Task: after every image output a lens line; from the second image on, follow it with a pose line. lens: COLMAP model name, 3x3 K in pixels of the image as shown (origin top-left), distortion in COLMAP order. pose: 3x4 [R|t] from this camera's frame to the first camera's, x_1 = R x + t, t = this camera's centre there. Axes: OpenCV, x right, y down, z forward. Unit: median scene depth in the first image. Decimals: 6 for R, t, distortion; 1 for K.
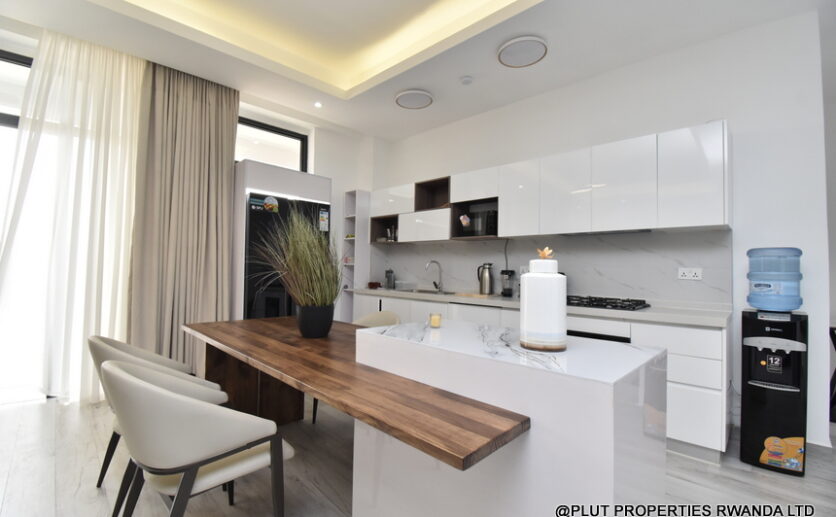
lens RADIAL K [[371.1, 0, 413.8], [0, 371.1, 258.6], [0, 0, 1]] dist [0.018164, -0.023434]
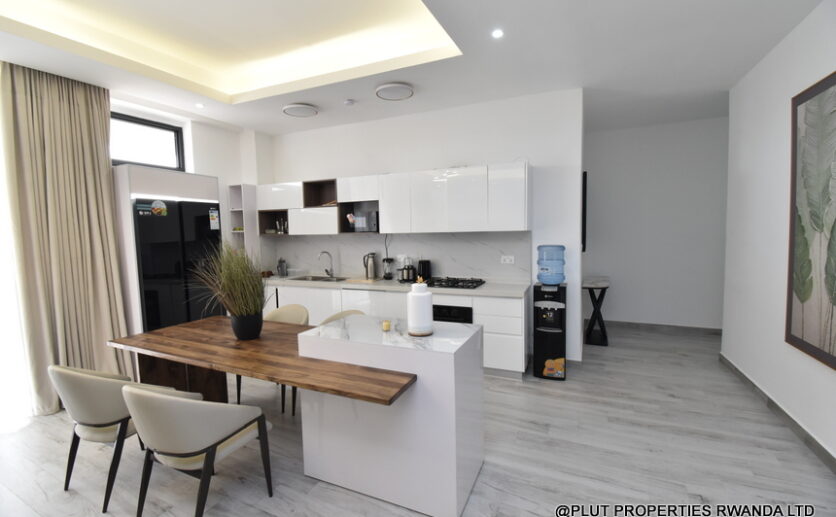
lens RADIAL K [[371.1, 0, 413.8], [0, 371.1, 258.6], [0, 0, 1]] dist [0.018164, -0.023434]
pose [[0.940921, -0.065201, 0.332290, -0.083707], [0.030947, 0.993739, 0.107358, -0.104621], [-0.337210, -0.090732, 0.937047, -0.206343]]
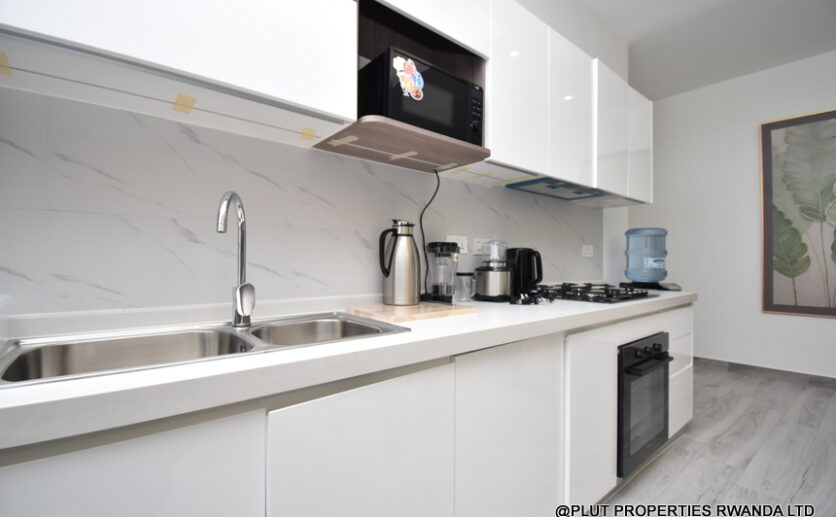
lens RADIAL K [[371.1, 0, 413.8], [0, 371.1, 258.6], [0, 0, 1]] dist [0.018164, -0.023434]
pose [[0.114802, -0.008235, 0.993354, -0.182370], [-0.028491, 0.999527, 0.011579, 0.047313], [-0.992980, -0.029631, 0.114513, 1.033474]]
